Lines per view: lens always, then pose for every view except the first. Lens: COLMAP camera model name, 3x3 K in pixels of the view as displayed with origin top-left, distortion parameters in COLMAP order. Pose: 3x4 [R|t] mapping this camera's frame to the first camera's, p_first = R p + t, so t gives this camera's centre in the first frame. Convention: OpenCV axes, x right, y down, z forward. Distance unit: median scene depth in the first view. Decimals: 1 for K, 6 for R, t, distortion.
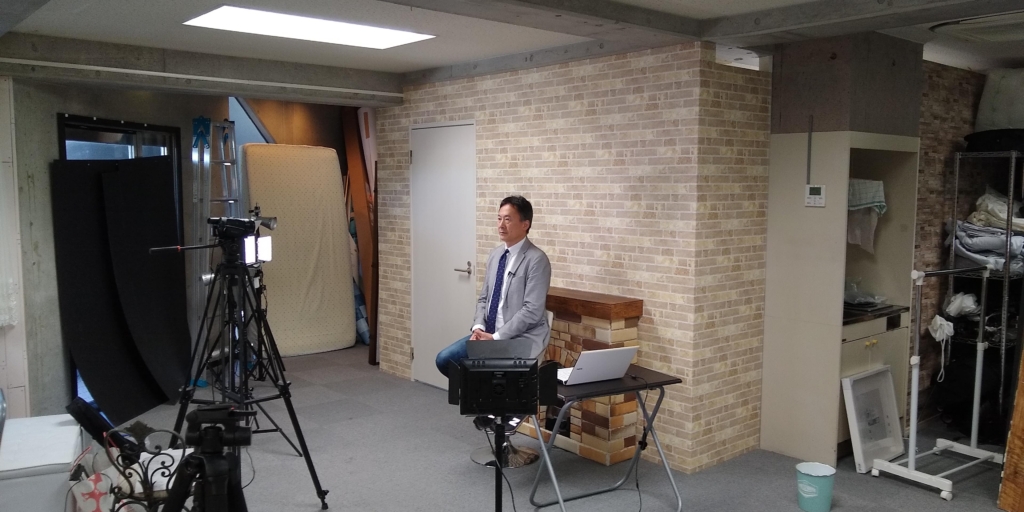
lens RADIAL K [[804.3, 0, 512.0], [0, 804.3, 256.0], [0, 0, 1]] dist [-0.038491, 0.004528]
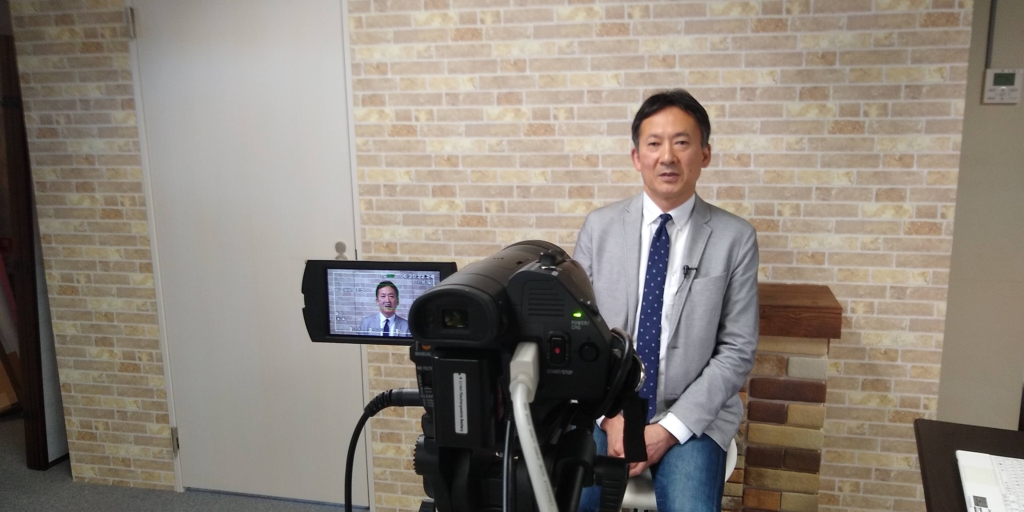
lens RADIAL K [[804.3, 0, 512.0], [0, 804.3, 256.0], [0, 0, 1]] dist [-0.038491, 0.004528]
pose [[0.798879, -0.135843, 0.585952, -0.314210], [0.072093, 0.988766, 0.130938, -0.050083], [-0.597156, -0.062360, 0.799697, 0.687308]]
